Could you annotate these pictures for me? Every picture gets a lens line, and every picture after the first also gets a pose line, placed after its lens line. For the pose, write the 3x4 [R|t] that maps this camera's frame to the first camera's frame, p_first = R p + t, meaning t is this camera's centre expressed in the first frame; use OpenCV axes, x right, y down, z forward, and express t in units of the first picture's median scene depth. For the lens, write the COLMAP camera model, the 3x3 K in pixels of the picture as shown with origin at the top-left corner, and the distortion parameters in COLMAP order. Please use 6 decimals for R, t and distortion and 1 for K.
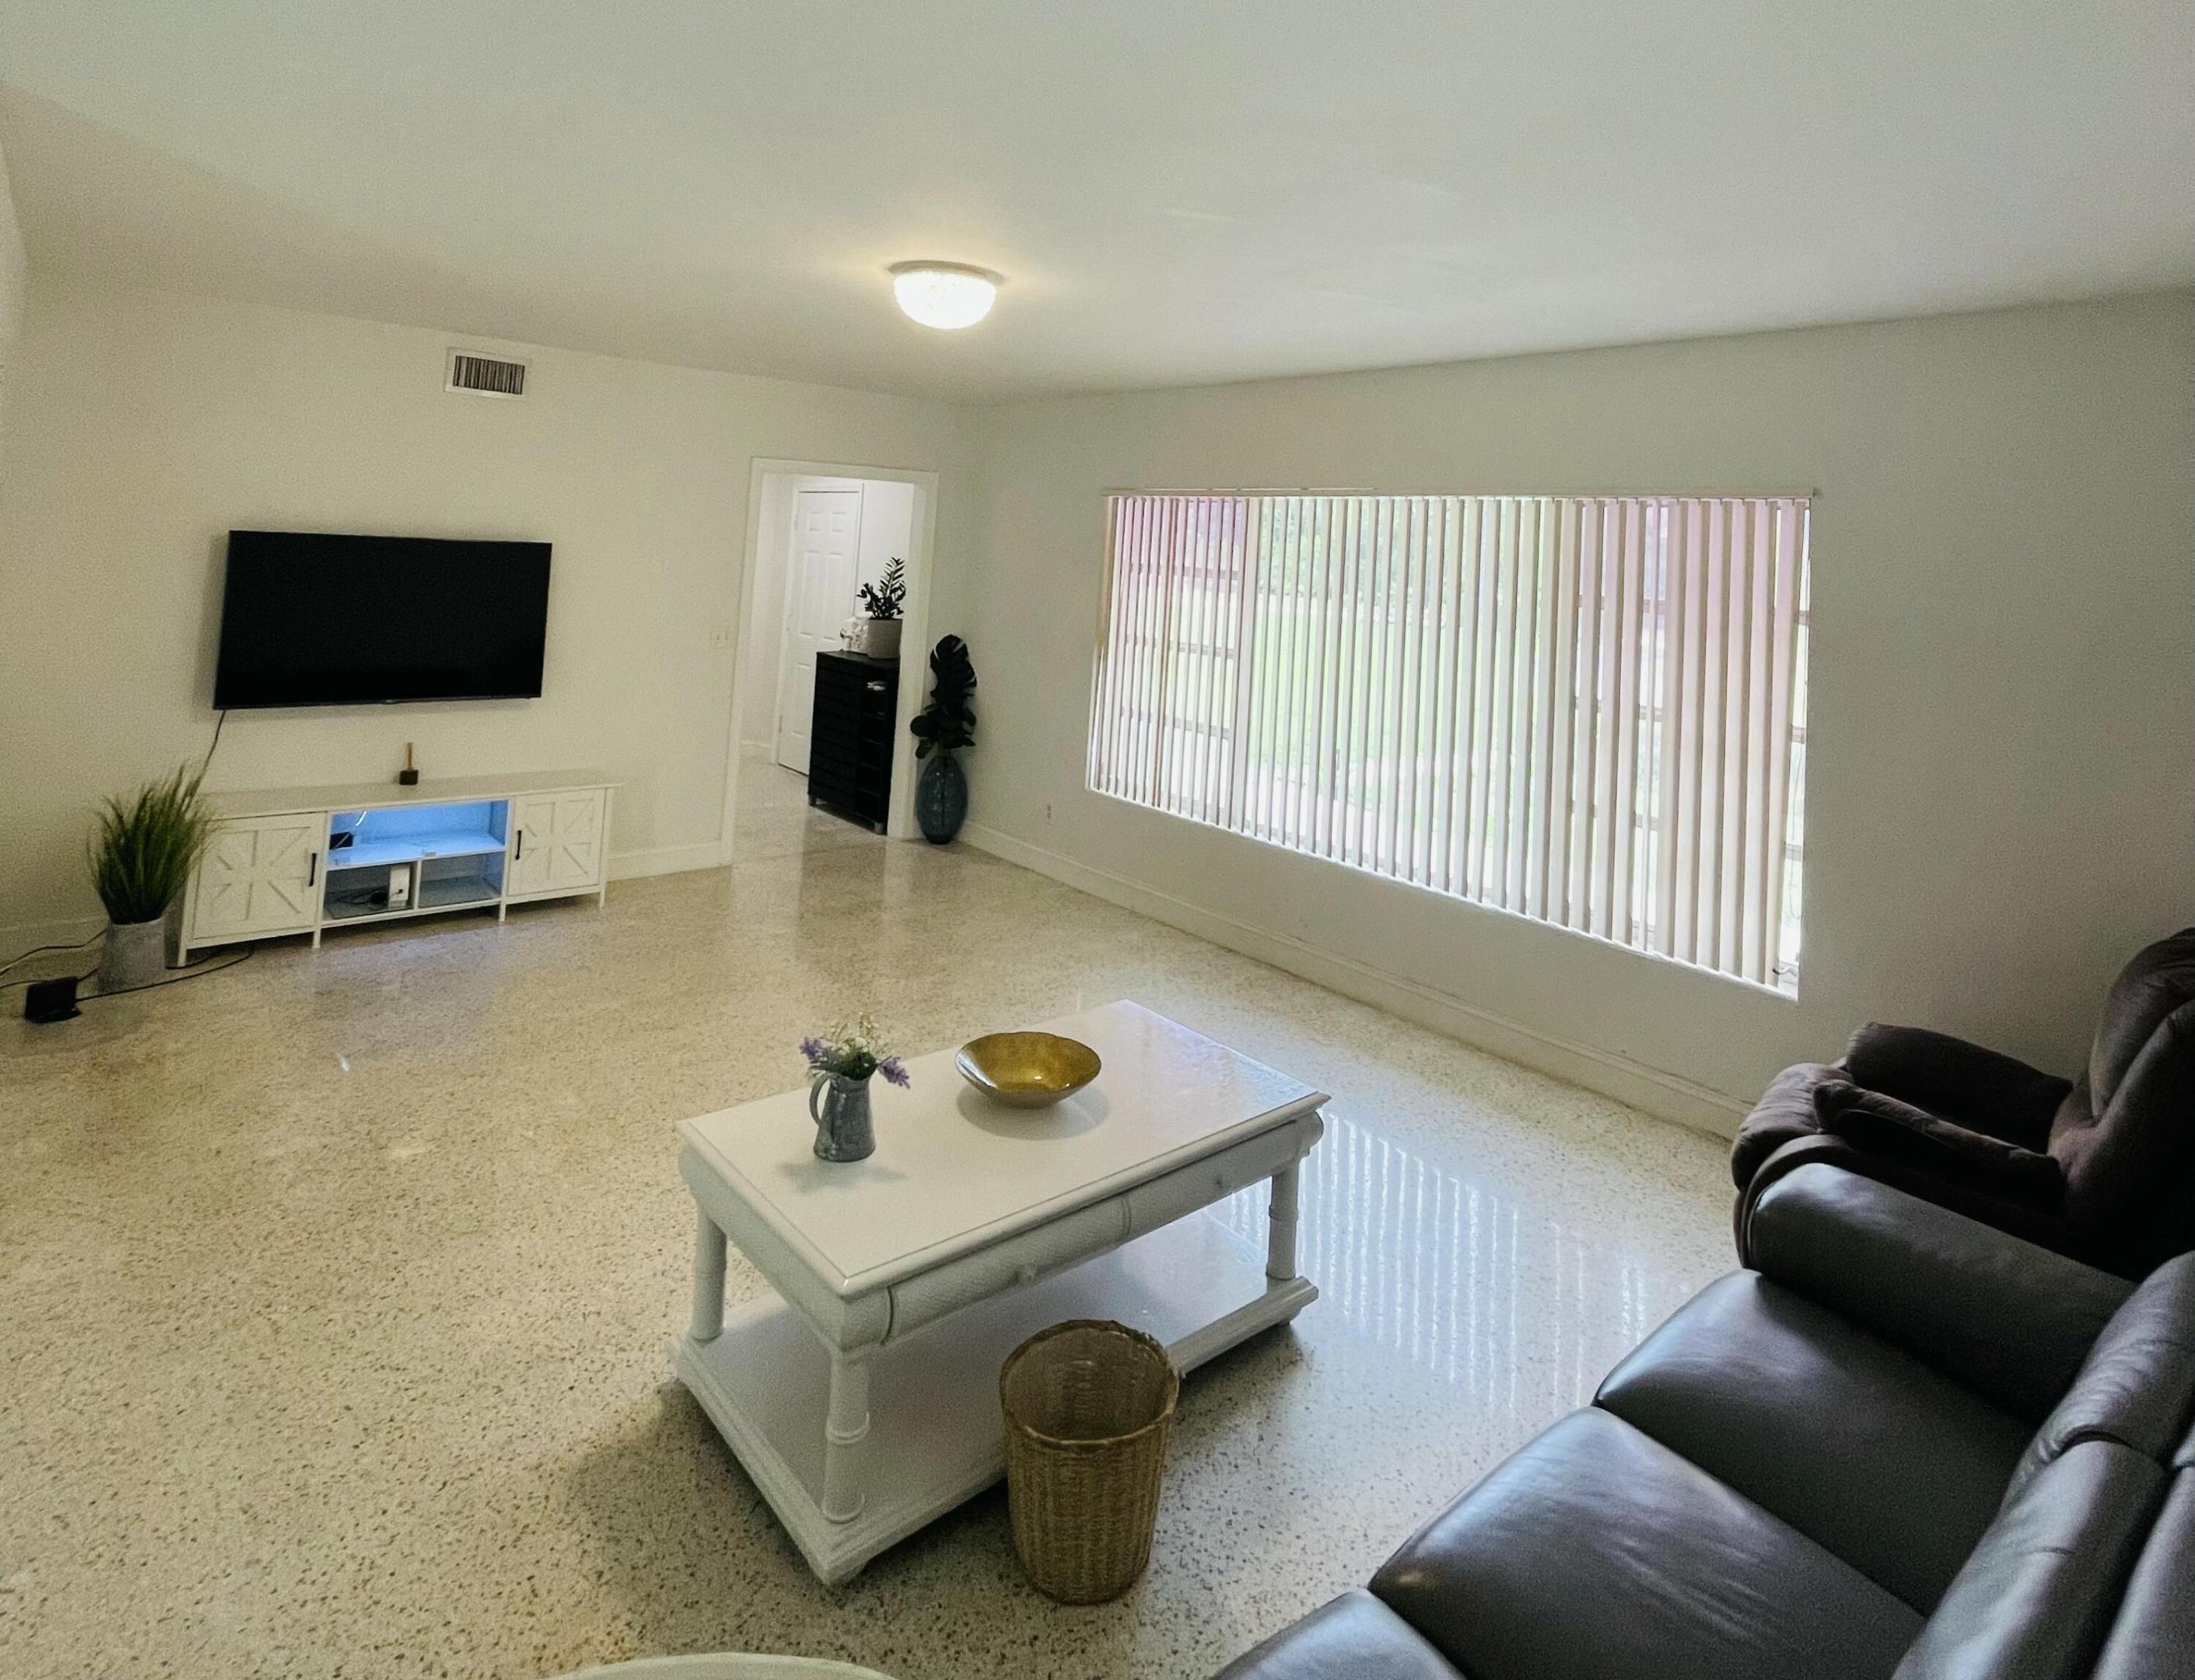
lens RADIAL K [[1189.5, 0, 1101.3], [0, 1189.5, 464.2], [0, 0, 1]] dist [-0.007756, 0.001967]
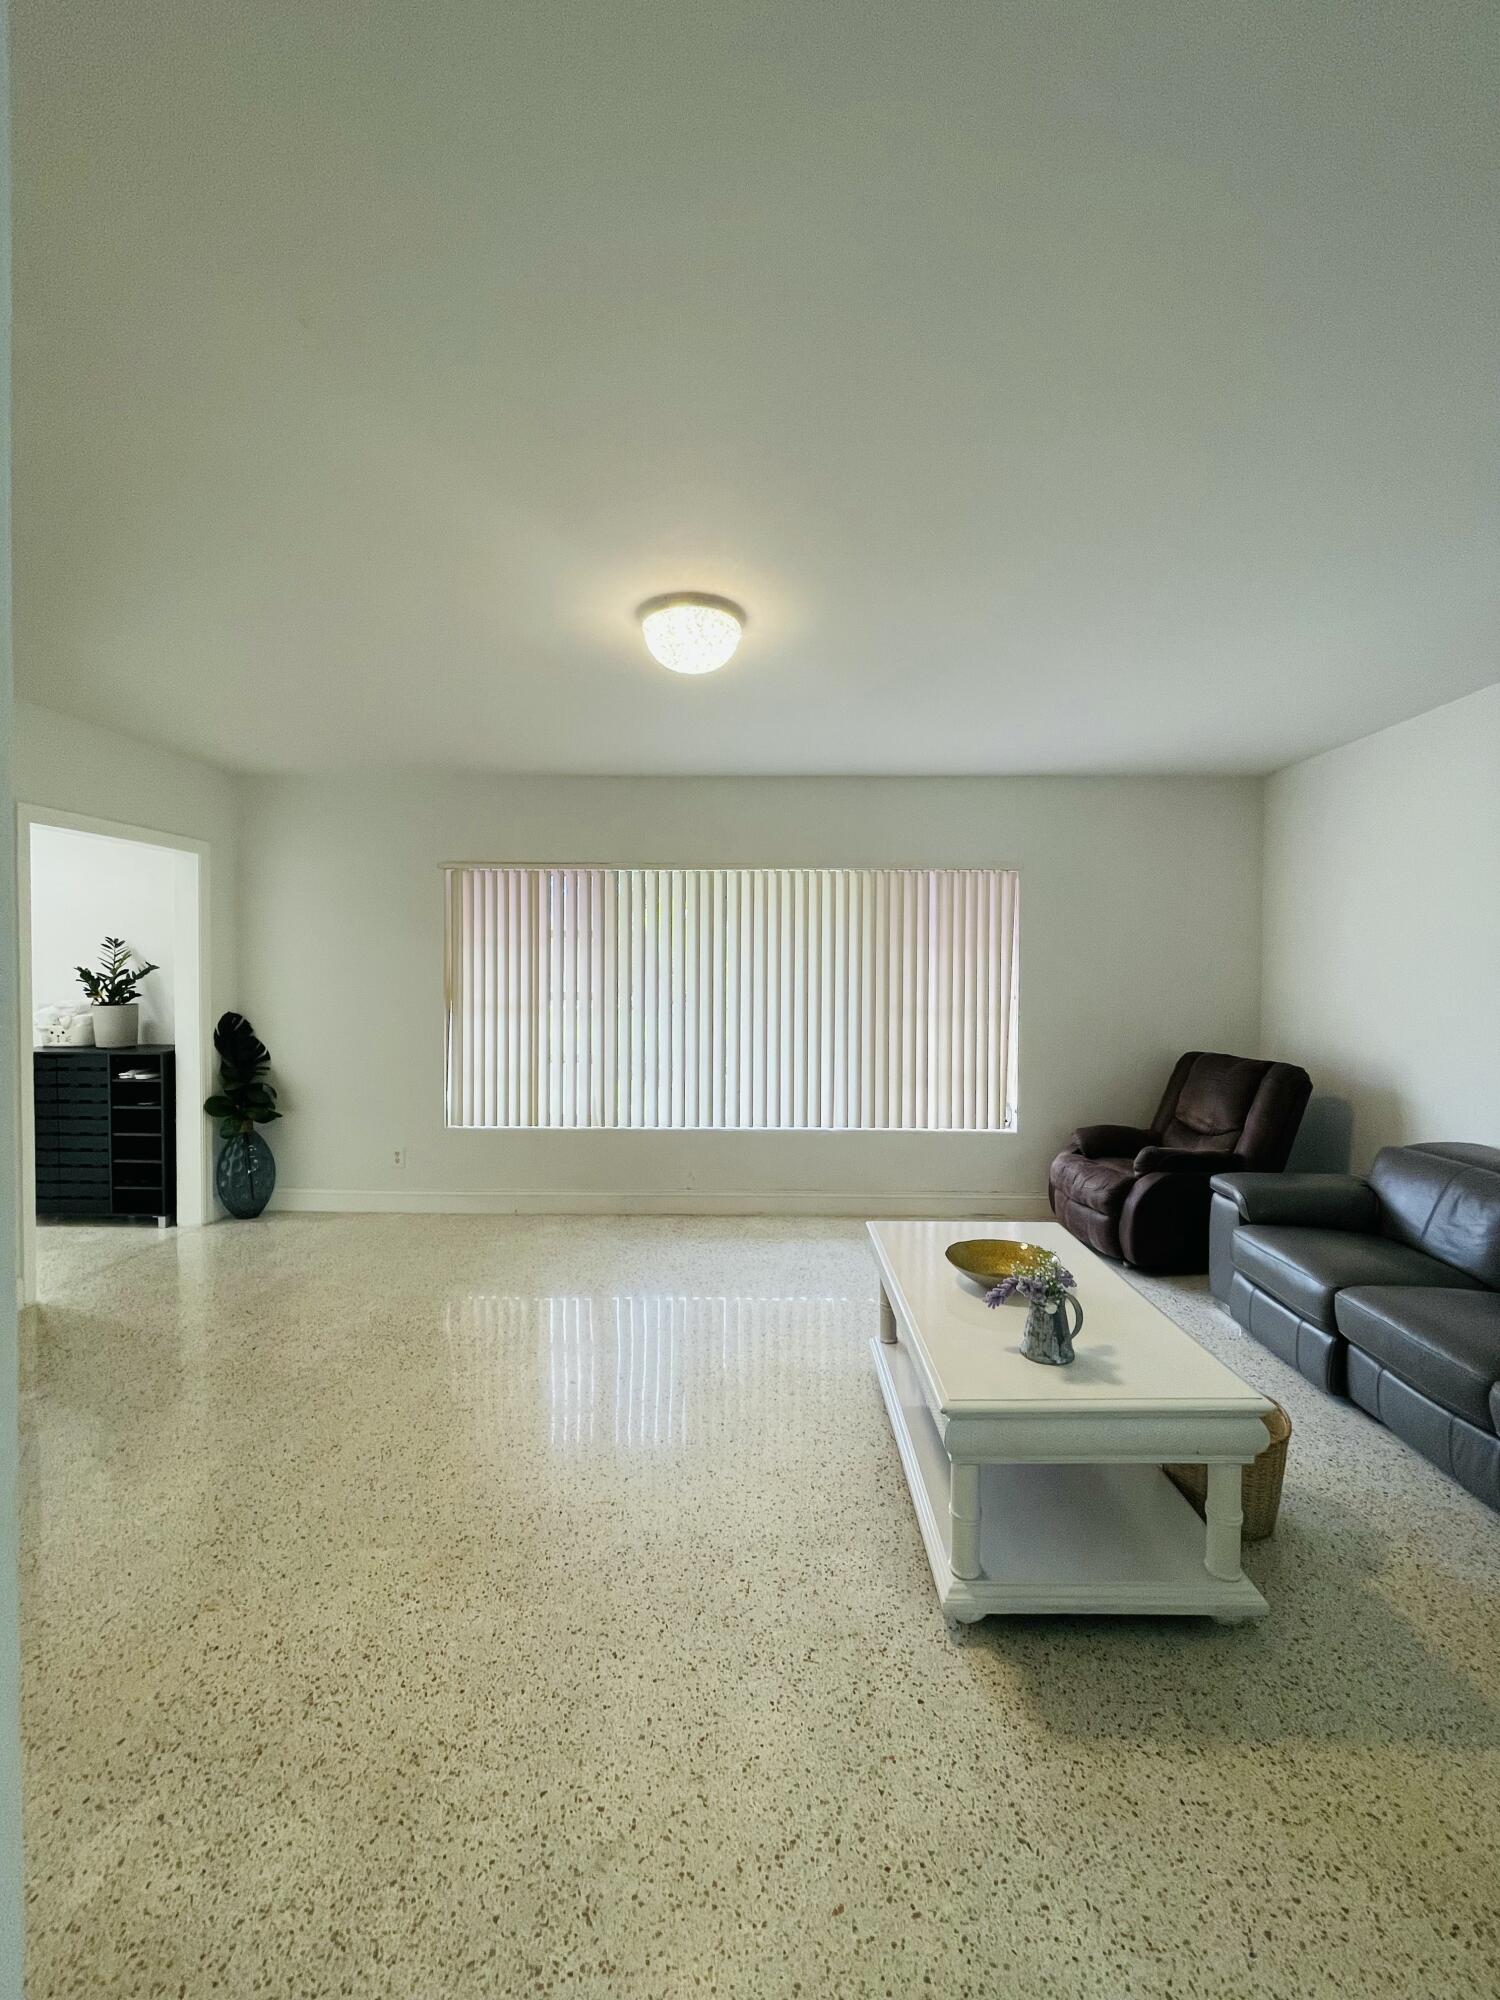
lens RADIAL K [[812.8, 0, 751.7], [0, 812.8, 988.9], [0, 0, 1]] dist [0.000145, -0.000520]
pose [[0.664505, -0.071701, 0.743836, -0.466071], [-0.019740, 0.993355, 0.113388, 0.055942], [-0.747023, -0.090030, 0.658674, 0.332909]]
